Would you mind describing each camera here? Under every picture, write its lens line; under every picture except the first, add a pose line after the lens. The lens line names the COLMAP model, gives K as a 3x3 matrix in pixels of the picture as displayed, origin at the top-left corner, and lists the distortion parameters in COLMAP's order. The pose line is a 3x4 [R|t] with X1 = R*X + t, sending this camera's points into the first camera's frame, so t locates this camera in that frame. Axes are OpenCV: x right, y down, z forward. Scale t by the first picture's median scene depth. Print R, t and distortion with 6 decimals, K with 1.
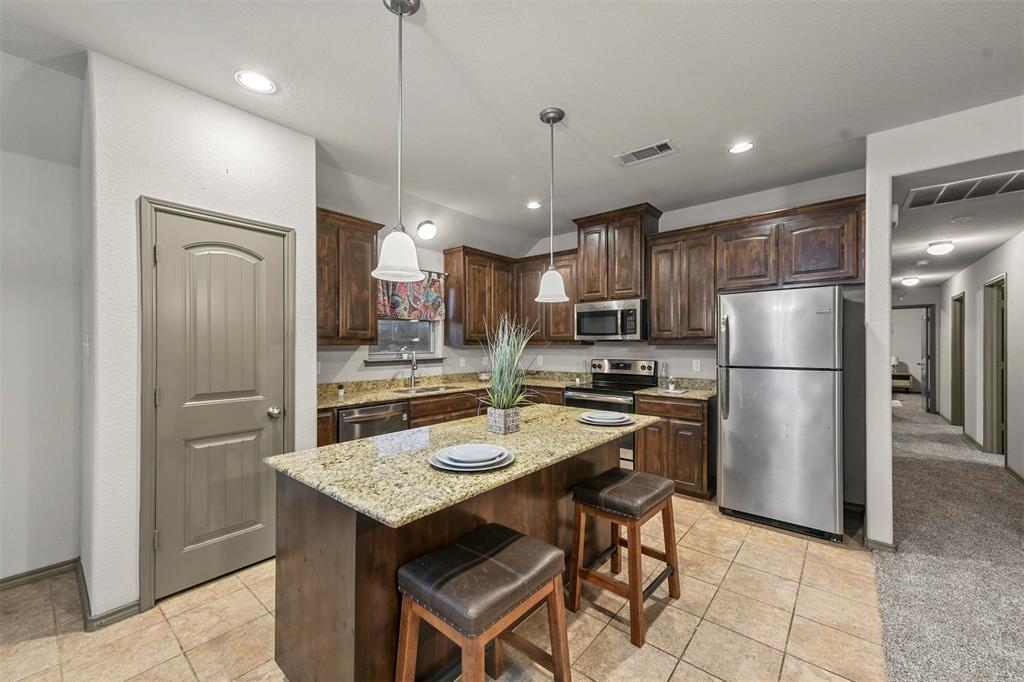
lens RADIAL K [[406.4, 0, 513.1], [0, 406.4, 343.7], [0, 0, 1]] dist [0.011380, -0.000085]
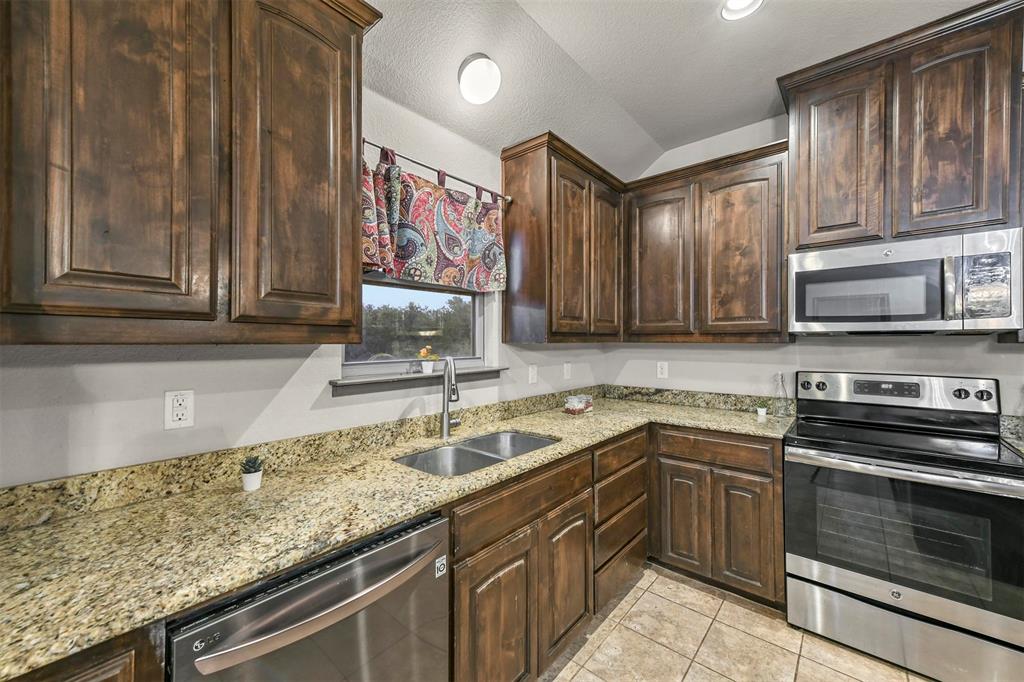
lens RADIAL K [[406.4, 0, 513.1], [0, 406.4, 343.7], [0, 0, 1]] dist [0.011380, -0.000085]
pose [[0.999987, 0.001270, -0.004957, -0.161607], [-0.001235, 0.999975, 0.007028, 0.001360], [0.004966, -0.007022, 0.999963, 0.525680]]
